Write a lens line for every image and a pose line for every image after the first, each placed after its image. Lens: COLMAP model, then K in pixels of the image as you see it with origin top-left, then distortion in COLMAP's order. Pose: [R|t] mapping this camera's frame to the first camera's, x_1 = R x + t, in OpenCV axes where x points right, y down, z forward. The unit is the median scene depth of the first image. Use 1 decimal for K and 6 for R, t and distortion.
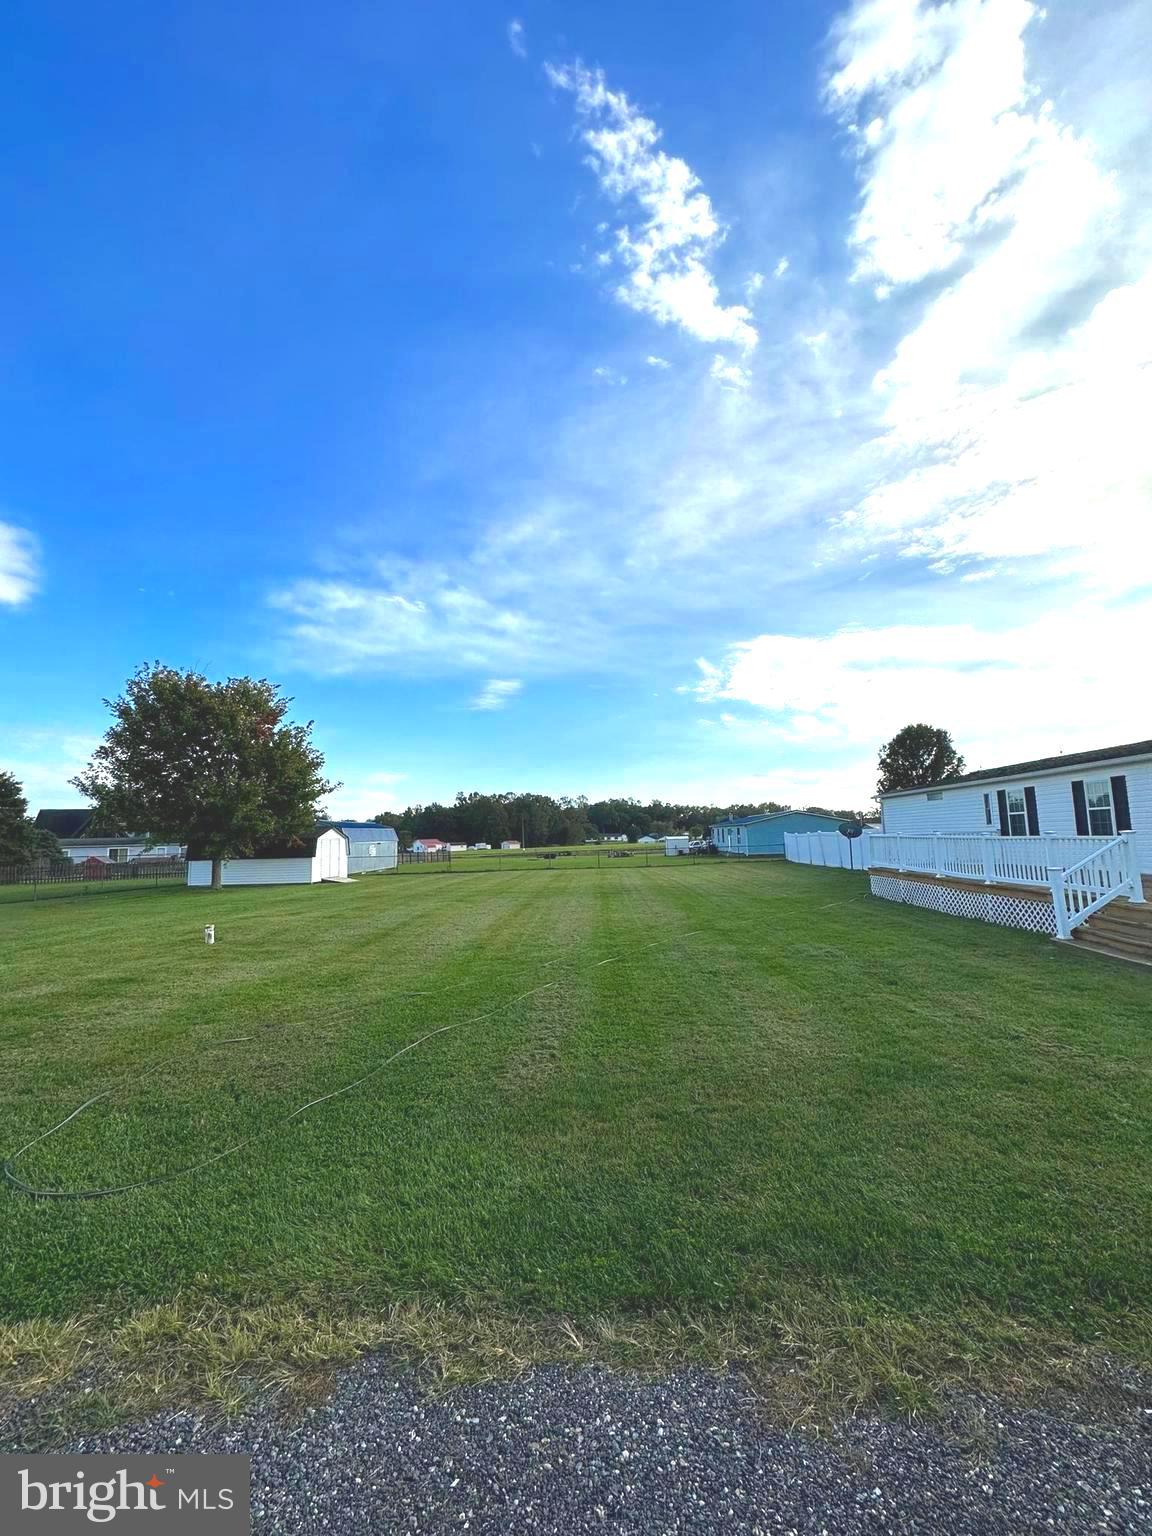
lens RADIAL K [[626.4, 0, 574.2], [0, 626.4, 797.1], [0, 0, 1]] dist [-0.000773, 0.000079]
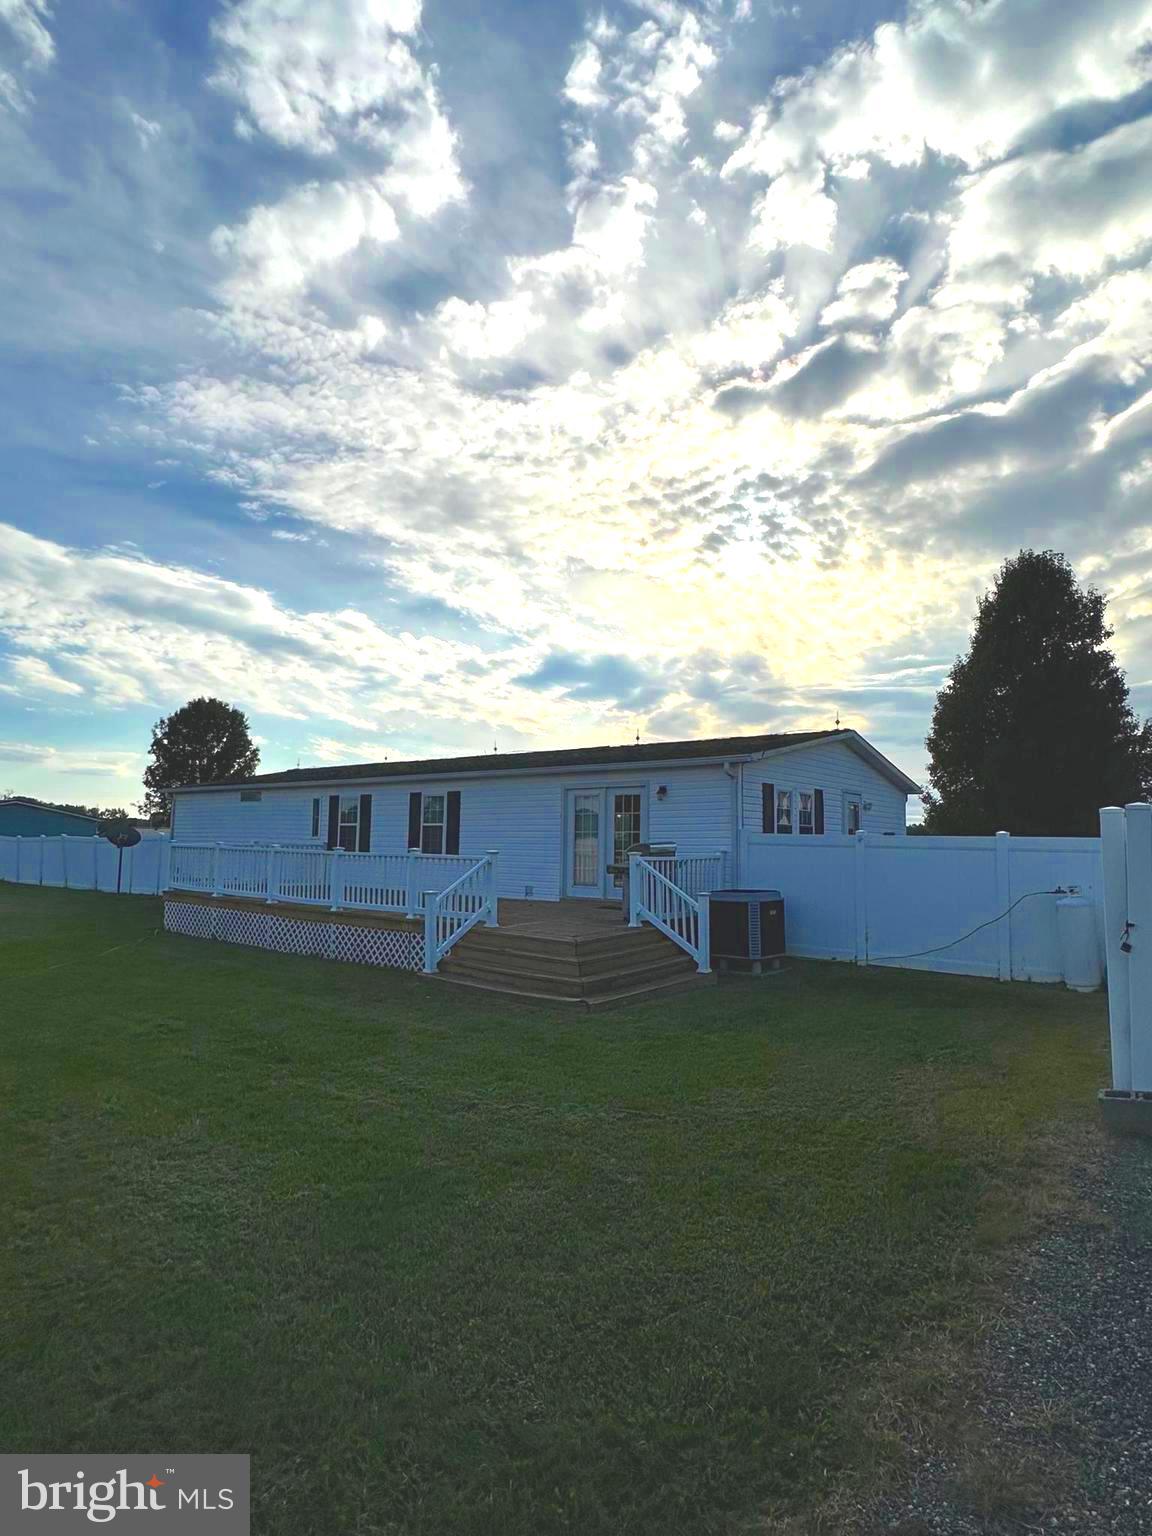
lens RADIAL K [[847.2, 0, 576.0], [0, 847.2, 768.0], [0, 0, 1]] dist [0.004617, 0.001992]
pose [[0.576079, 0.107311, 0.810320, -0.063146], [-0.084499, 0.993852, -0.071543, 0.007766], [-0.813015, -0.027256, 0.581604, 0.113875]]
